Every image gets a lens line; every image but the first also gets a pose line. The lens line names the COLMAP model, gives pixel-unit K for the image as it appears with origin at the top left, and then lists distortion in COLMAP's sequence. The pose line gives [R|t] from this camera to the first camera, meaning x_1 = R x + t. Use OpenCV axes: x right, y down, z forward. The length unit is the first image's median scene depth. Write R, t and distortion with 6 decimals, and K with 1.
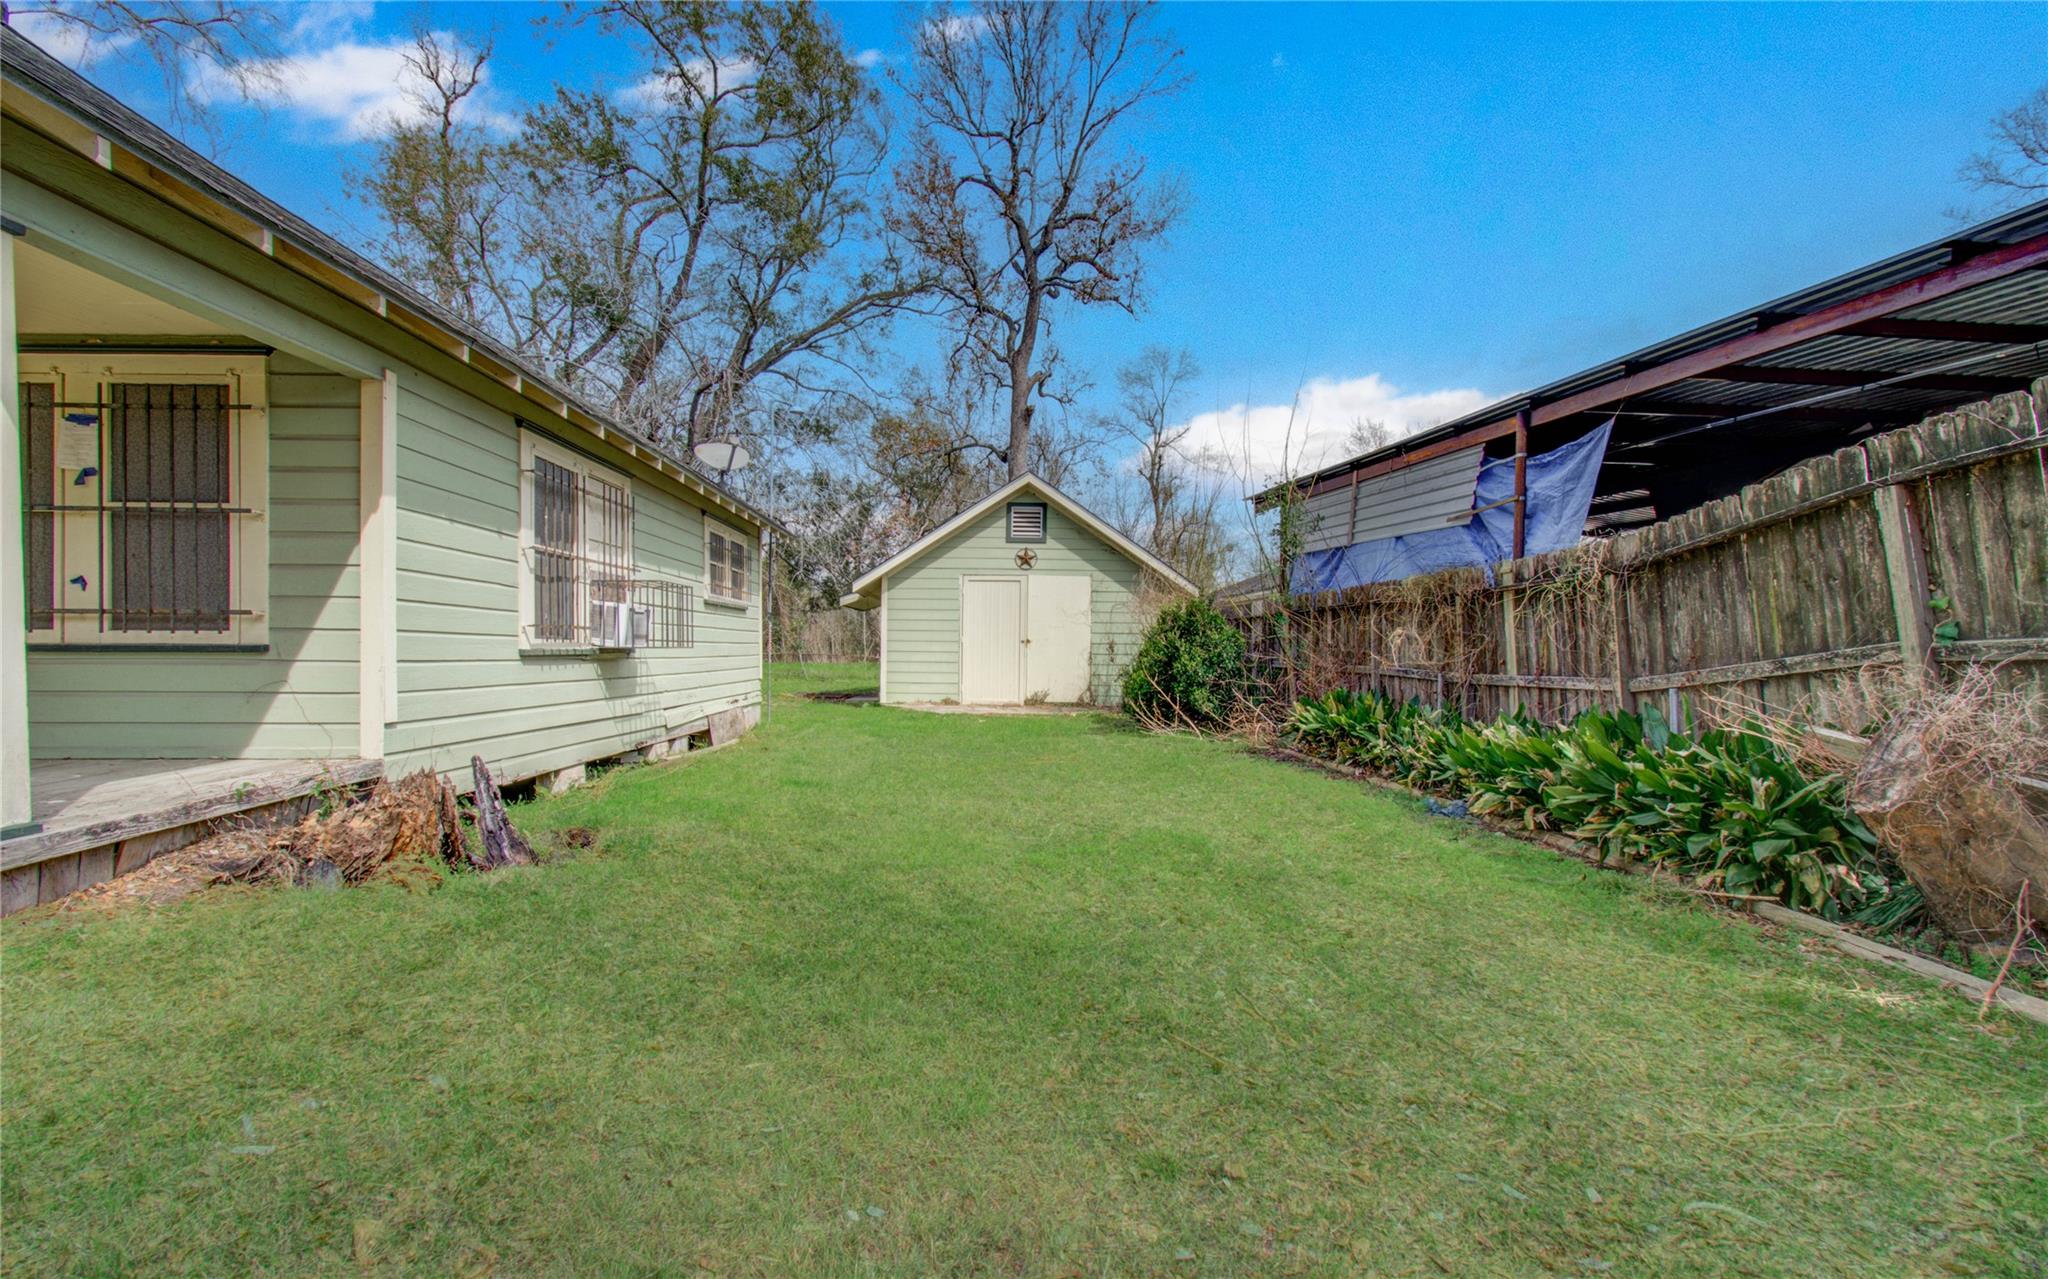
lens RADIAL K [[919.7, 0, 997.9], [0, 919.7, 666.4], [0, 0, 1]] dist [-0.038789, 0.043705]
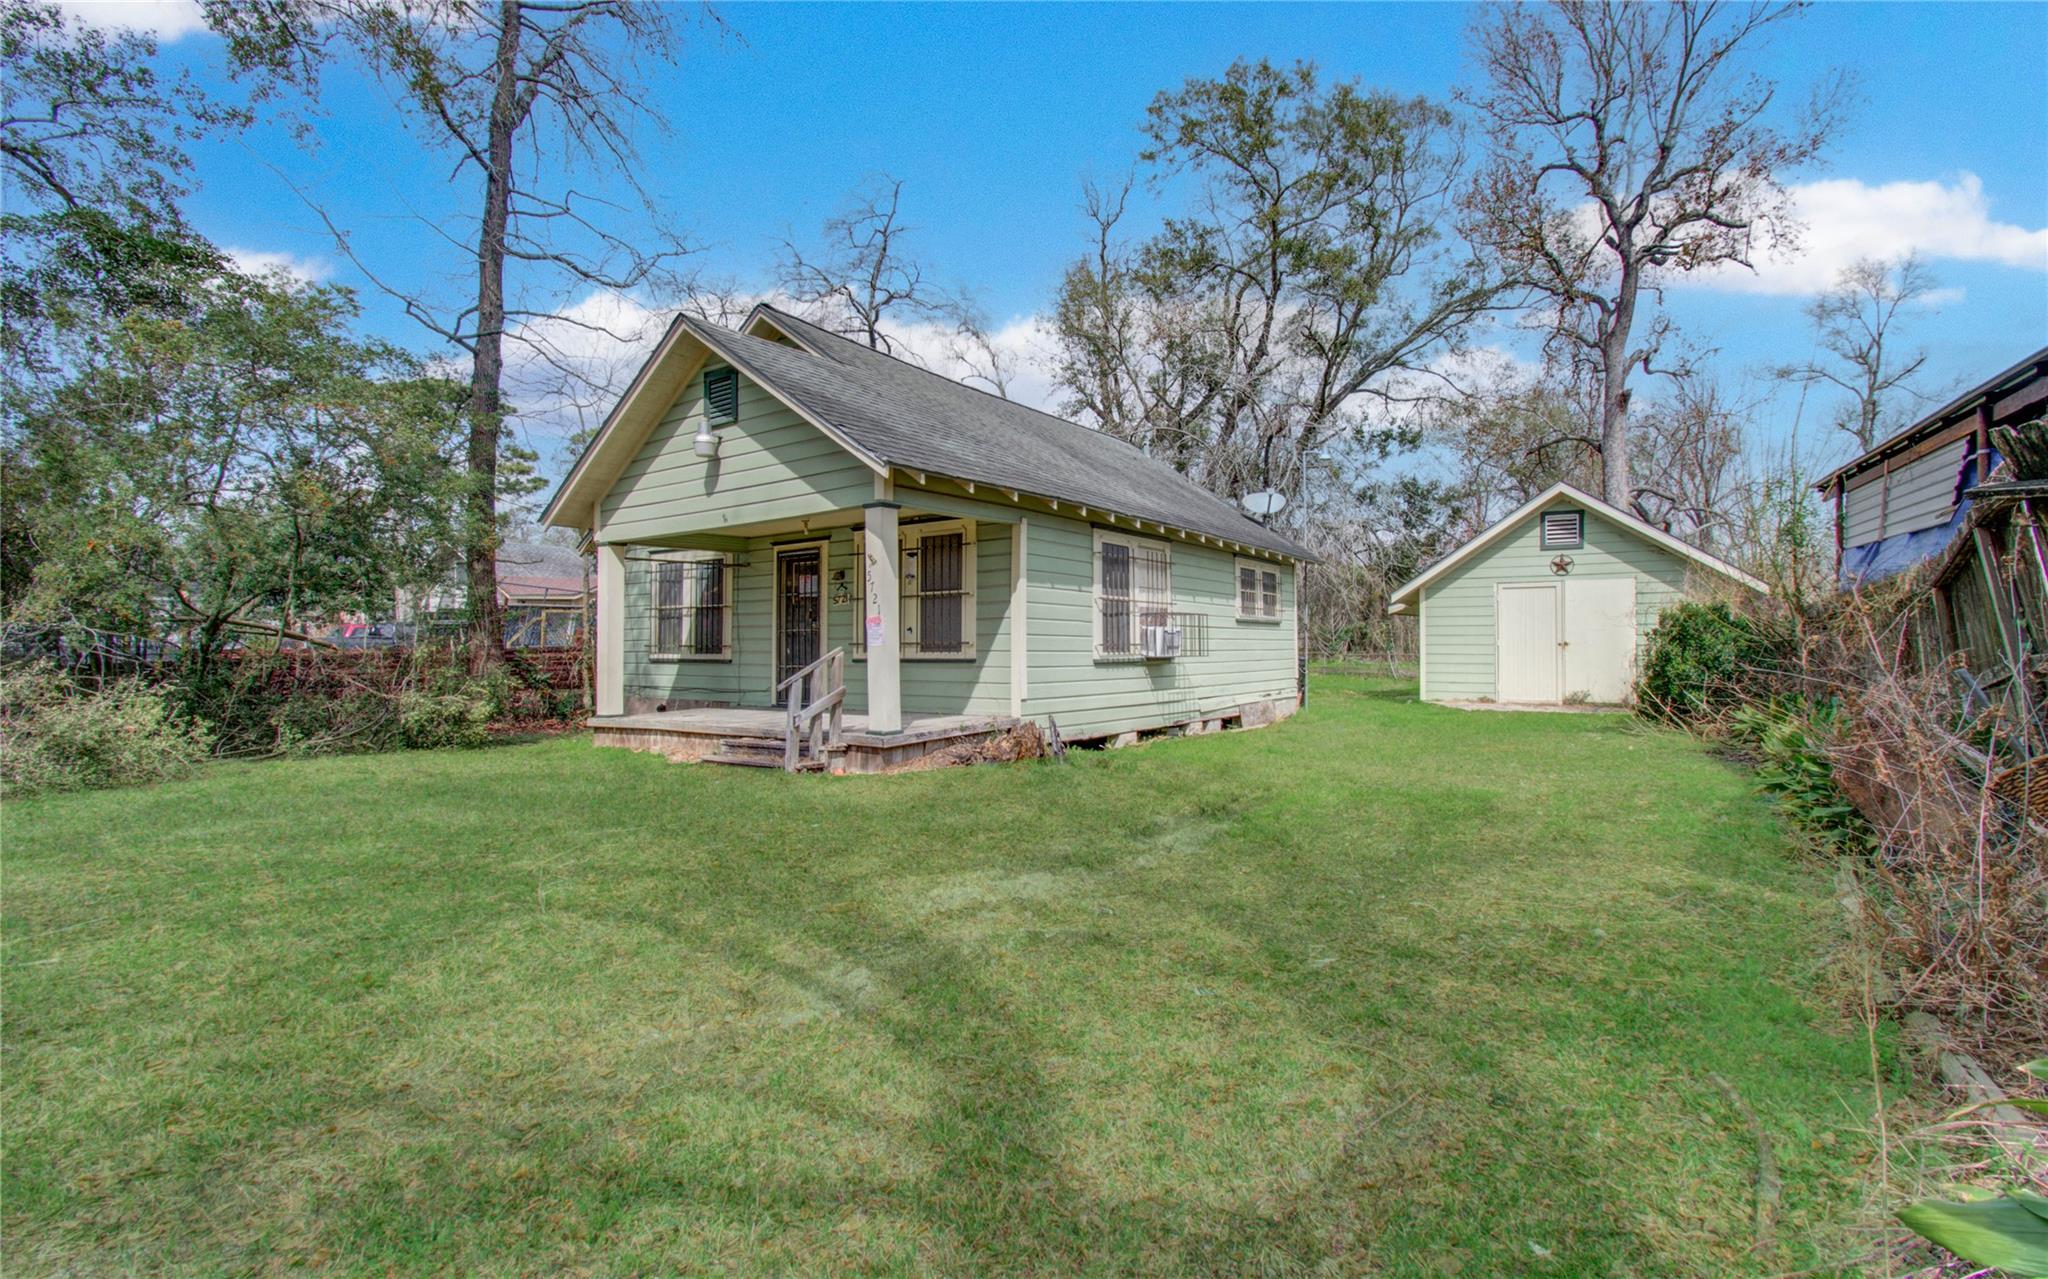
lens RADIAL K [[919.7, 0, 997.9], [0, 919.7, 666.4], [0, 0, 1]] dist [-0.038789, 0.043705]
pose [[0.780587, 0.000696, -0.625047, 0.165604], [-0.000578, 1.000000, 0.000391, -0.002436], [0.625047, 0.000056, 0.780587, -0.180476]]
